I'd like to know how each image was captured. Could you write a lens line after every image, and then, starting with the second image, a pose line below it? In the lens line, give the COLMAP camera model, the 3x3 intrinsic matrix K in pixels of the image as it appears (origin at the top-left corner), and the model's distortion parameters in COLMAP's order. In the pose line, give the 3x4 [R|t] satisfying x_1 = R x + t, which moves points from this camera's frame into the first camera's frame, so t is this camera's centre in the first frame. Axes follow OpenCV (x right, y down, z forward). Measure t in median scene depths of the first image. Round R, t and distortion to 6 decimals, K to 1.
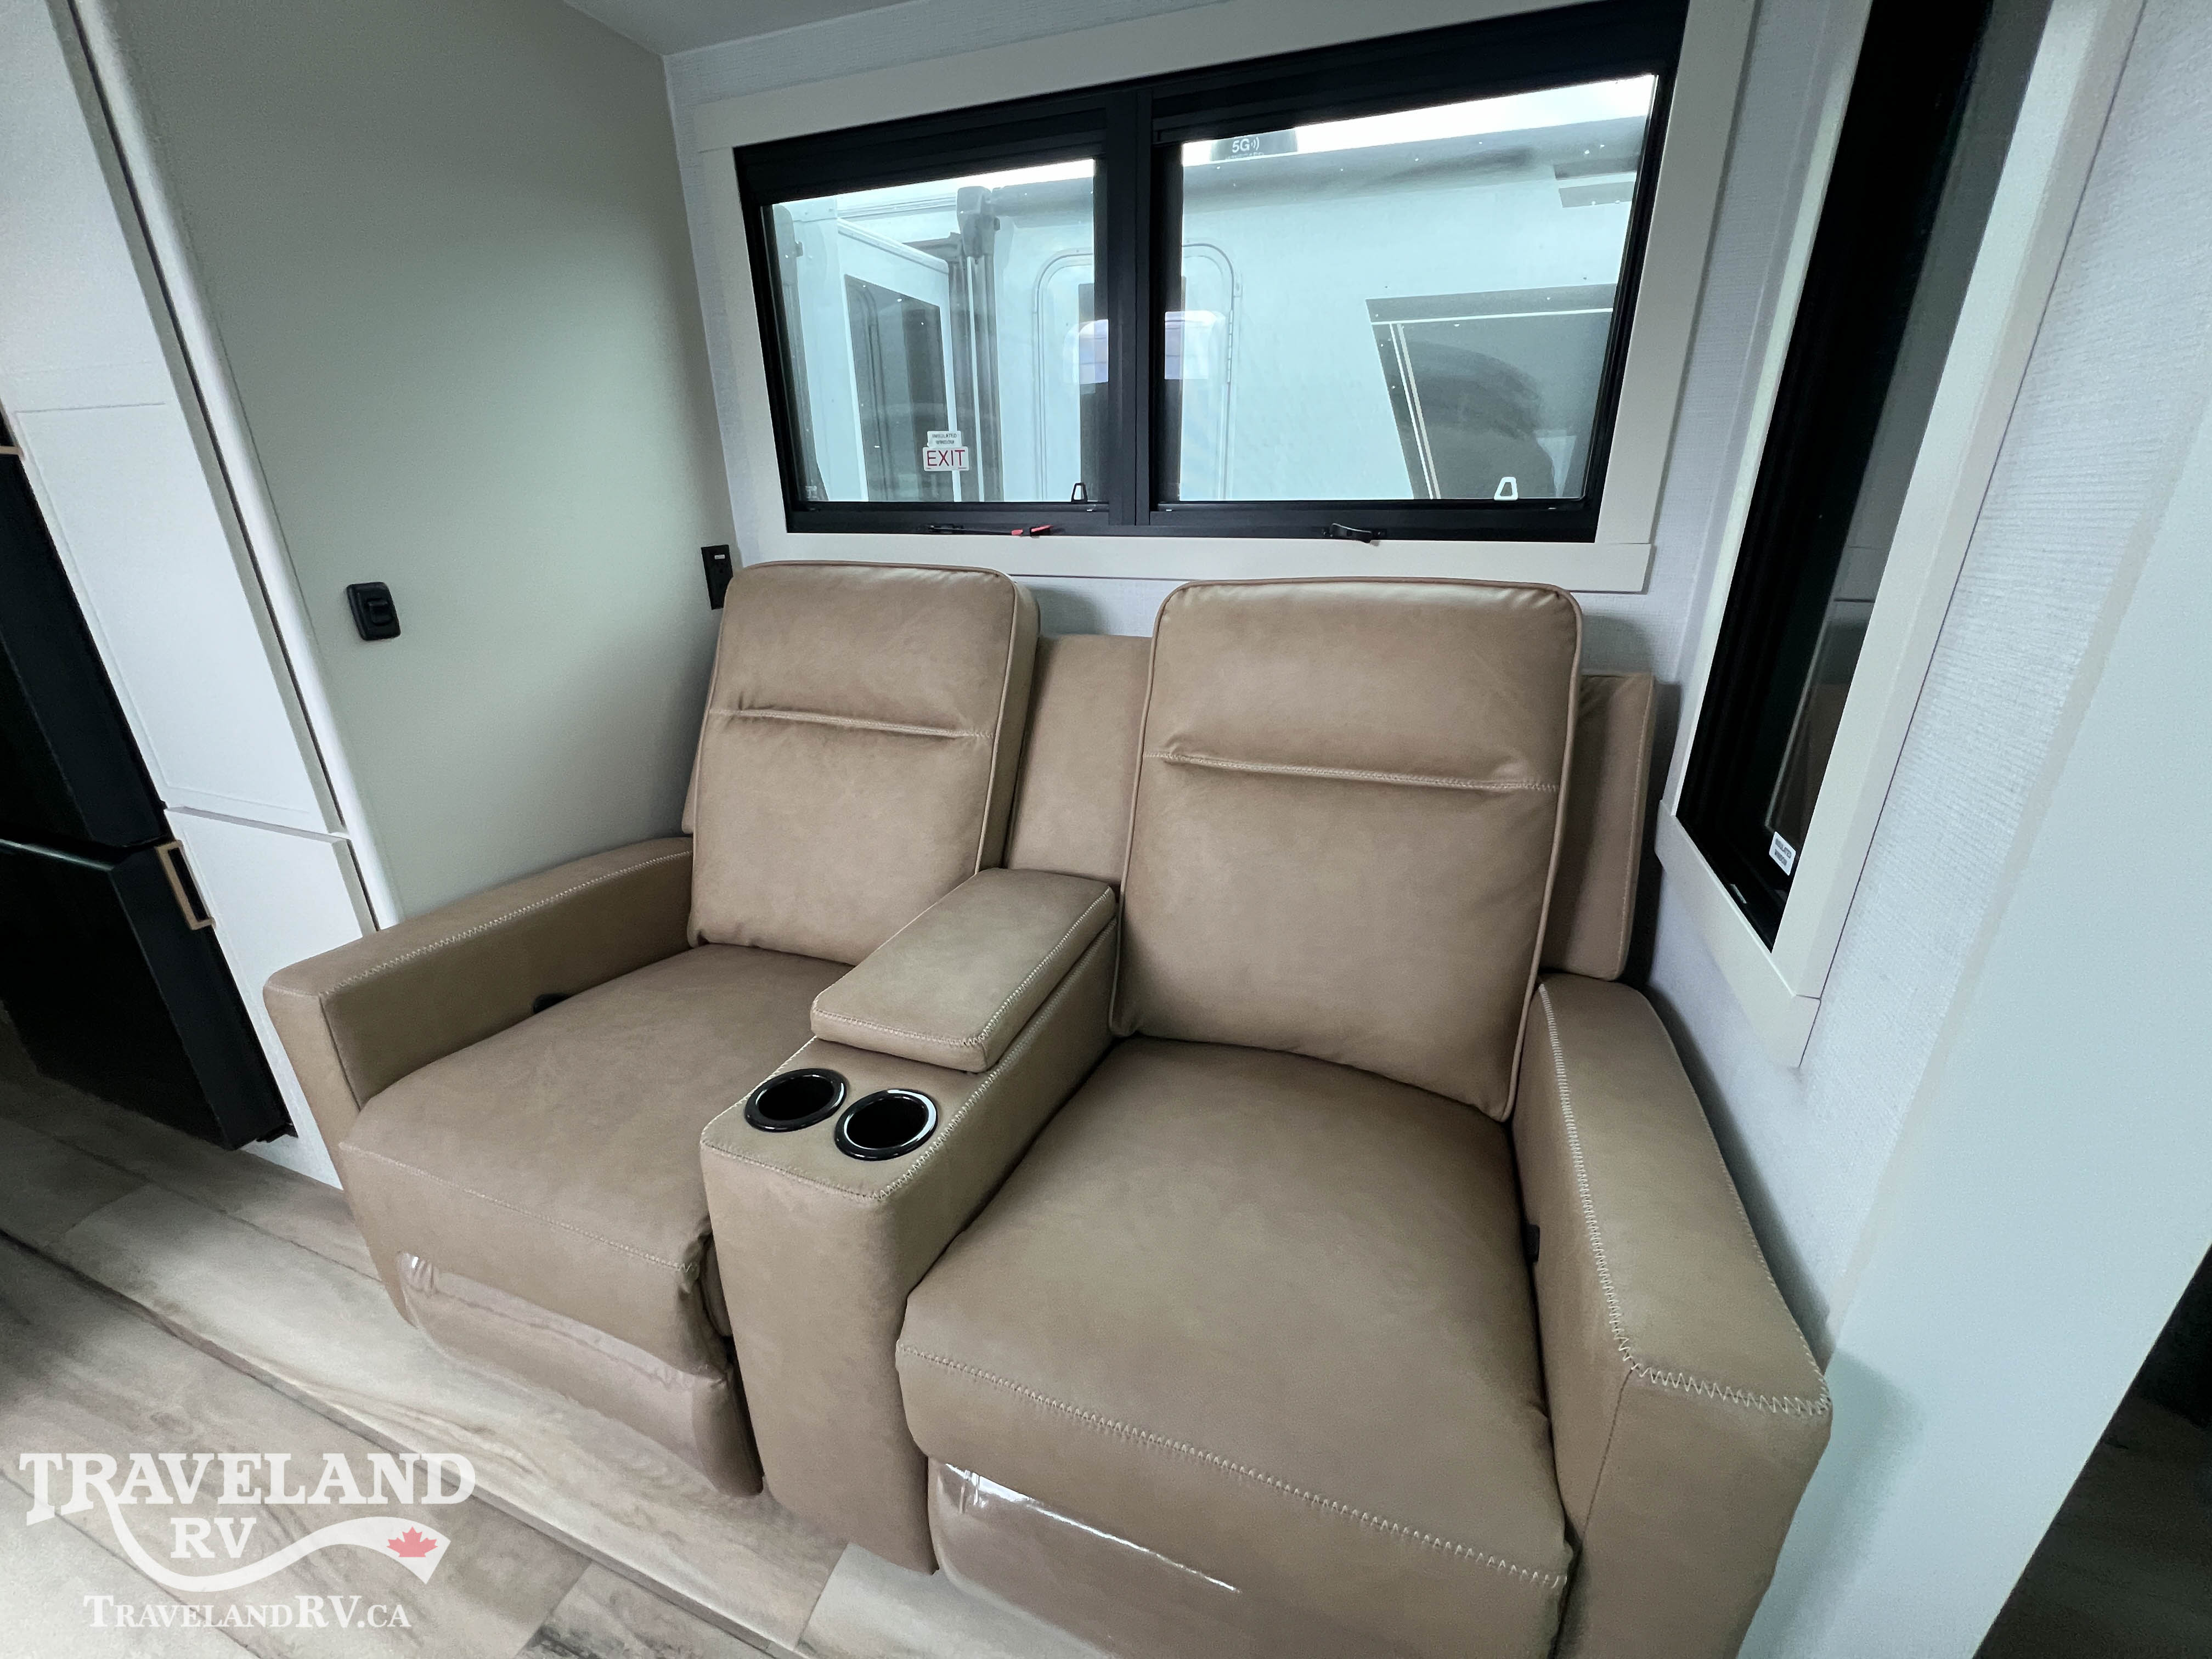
lens RADIAL K [[881.9, 0, 1108.4], [0, 881.9, 826.1], [0, 0, 1]] dist [-0.002356, 0.000326]
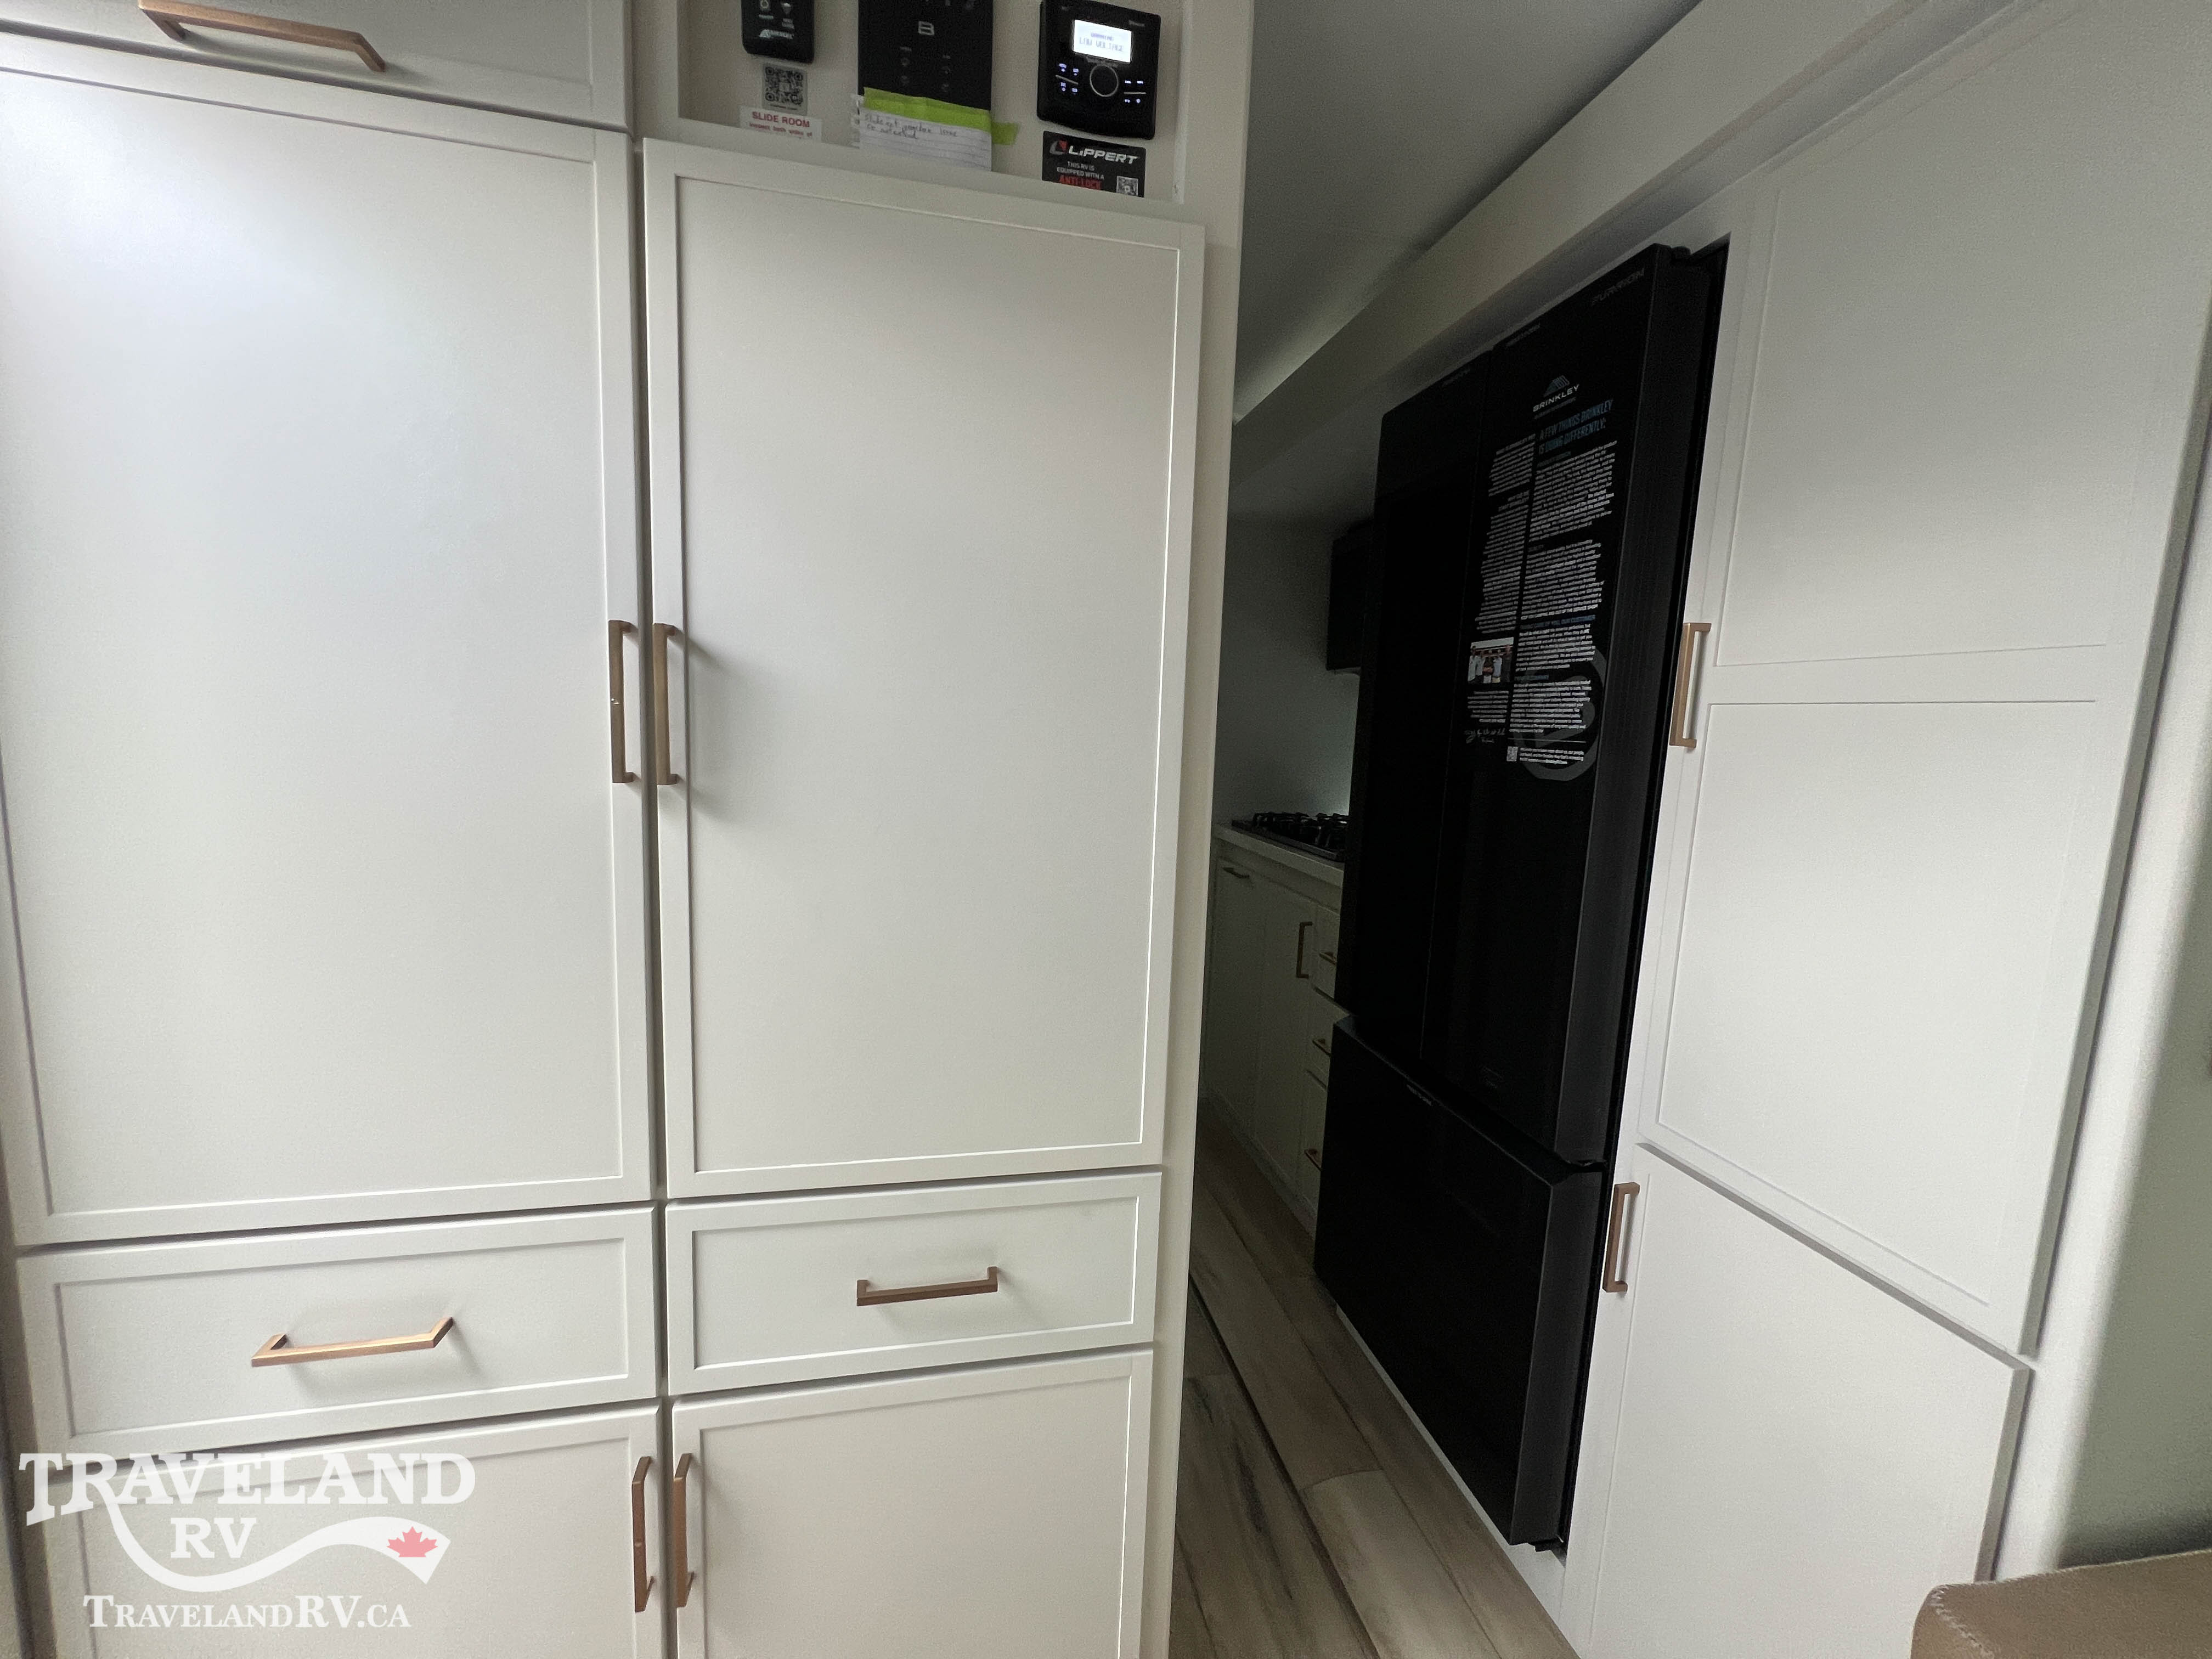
lens RADIAL K [[877.4, 0, 1103.6], [0, 877.4, 829.1], [0, 0, 1]] dist [0.003955, -0.000040]
pose [[0.537042, 0.129752, -0.833517, -0.722111], [-0.346329, 0.934897, -0.077609, -0.060653], [0.769183, 0.330351, 0.547016, 0.070418]]
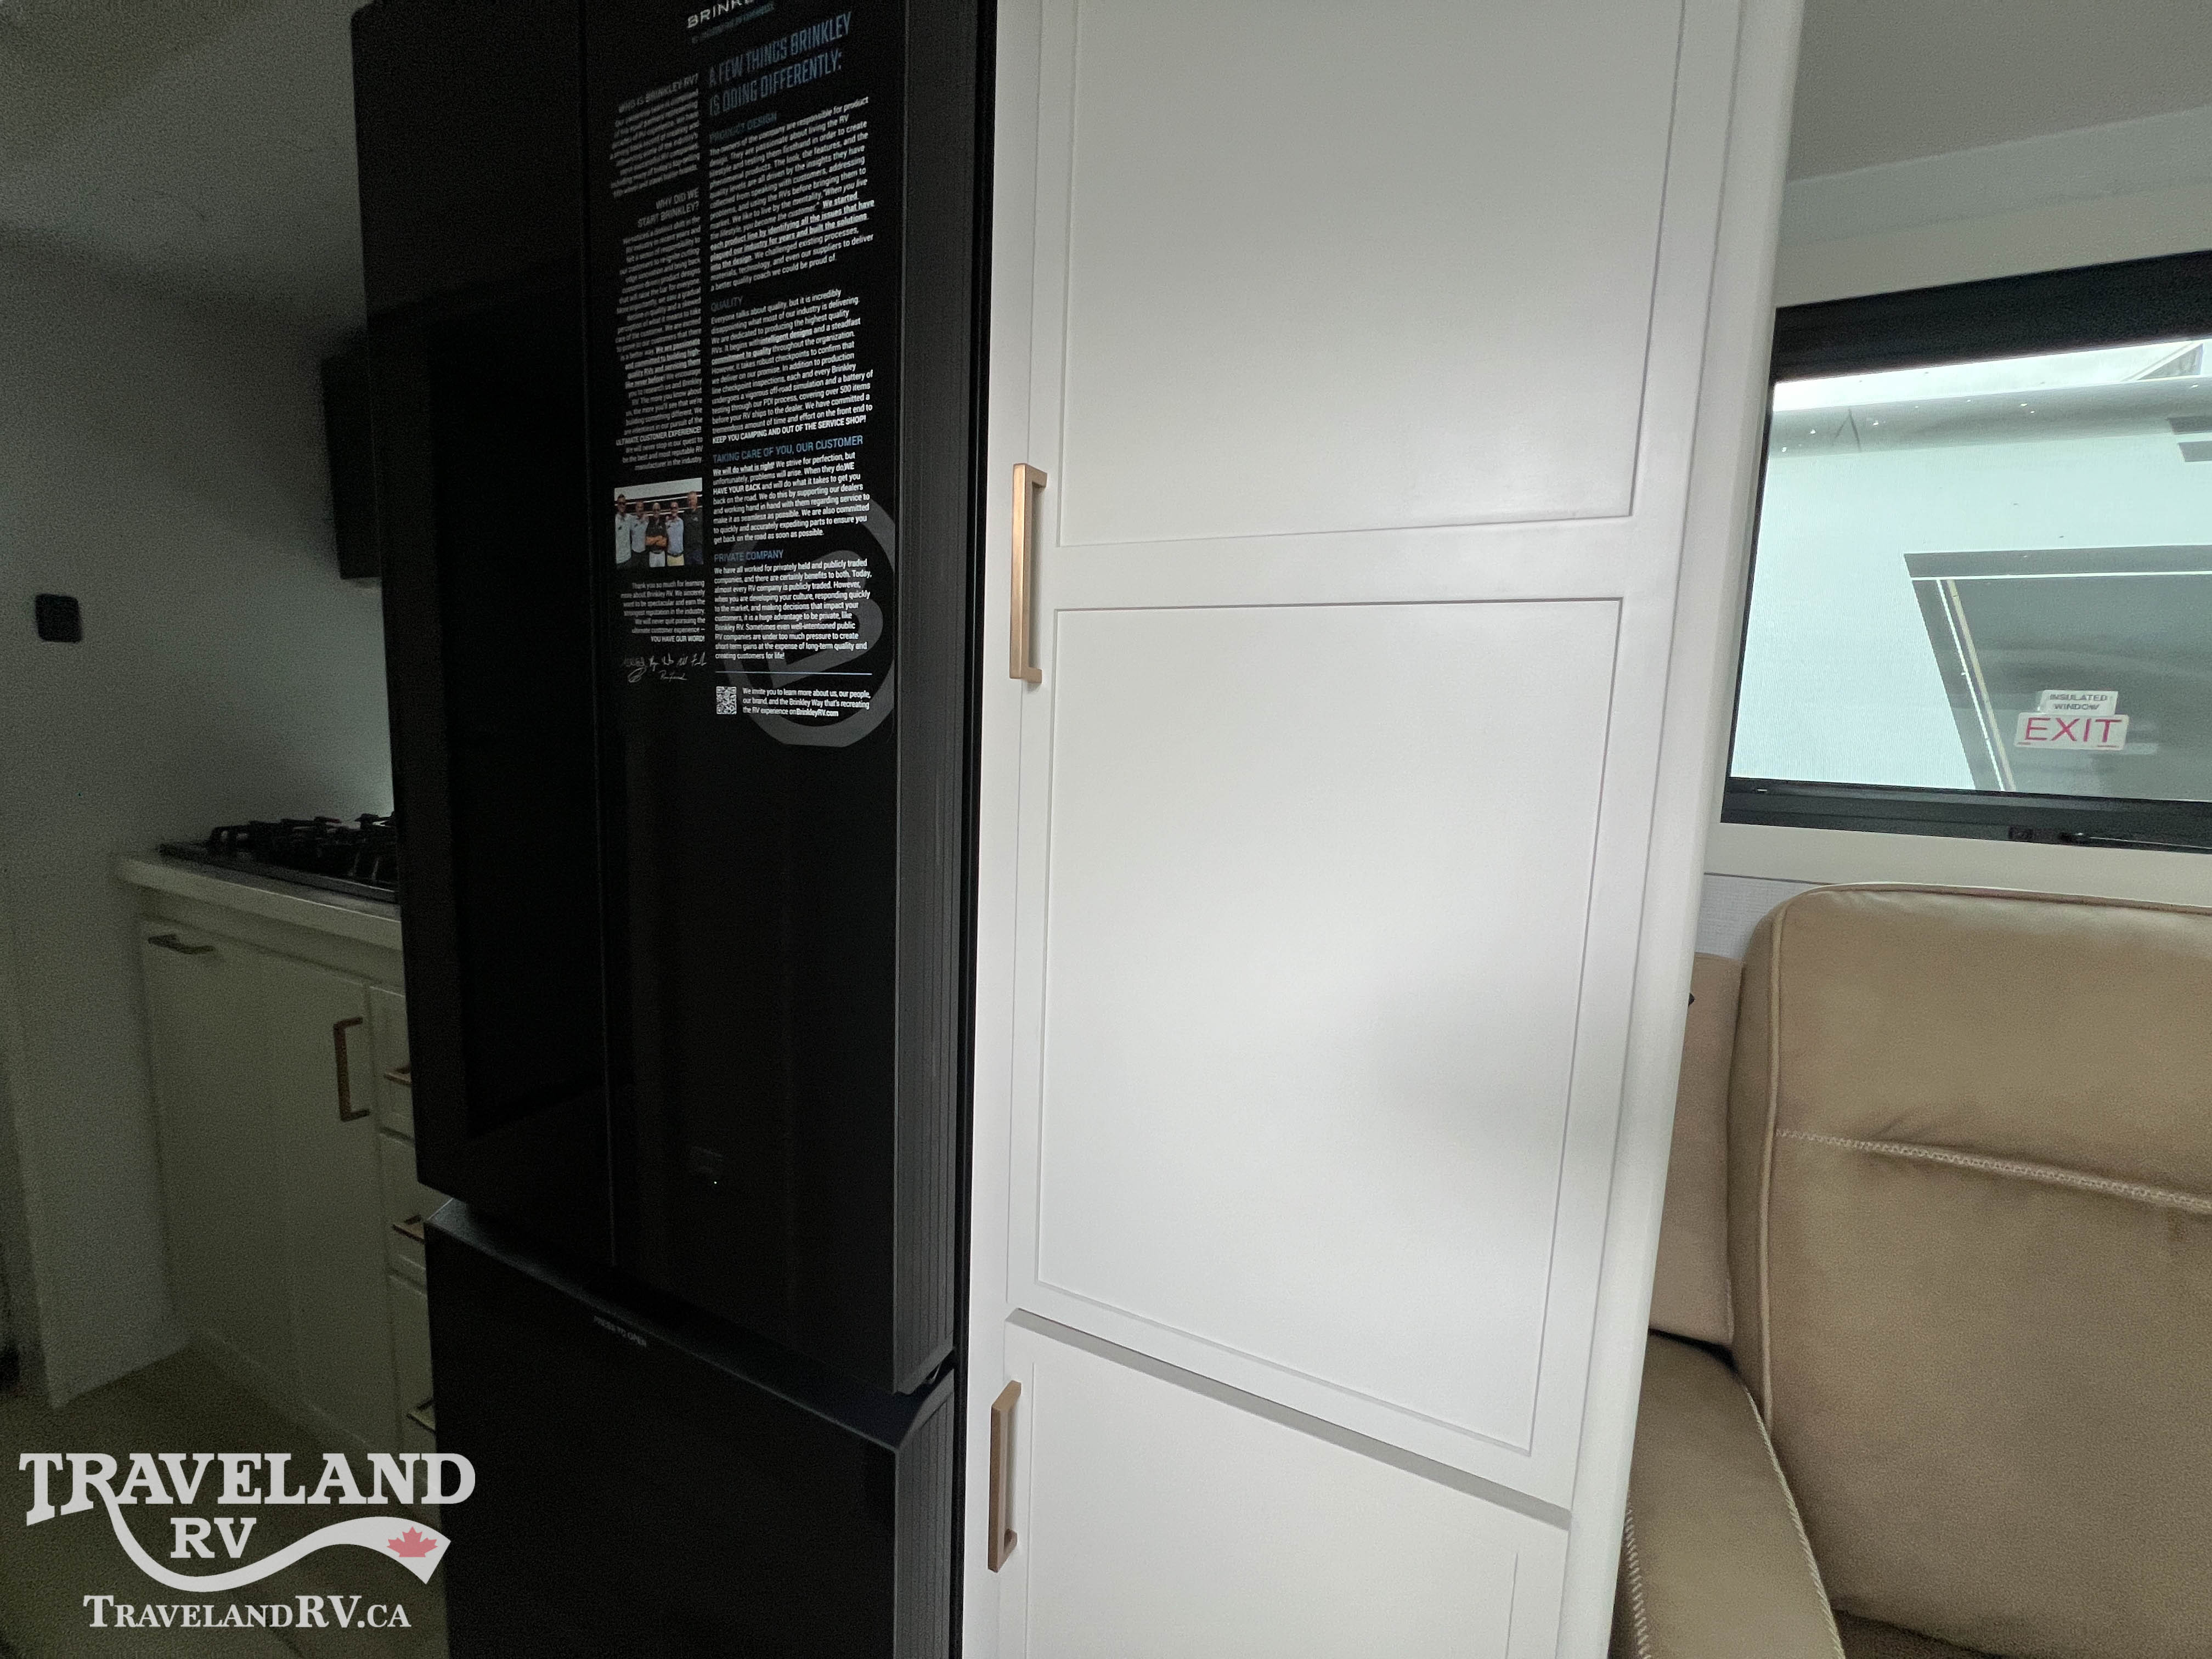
lens RADIAL K [[881.9, 0, 1106.8], [0, 881.9, 826.7], [0, 0, 1]] dist [-0.002356, 0.000326]
pose [[0.995728, 0.049525, -0.077928, -1.032103], [-0.067198, 0.967505, -0.243758, -0.186380], [0.063323, 0.247953, 0.966700, 0.451537]]
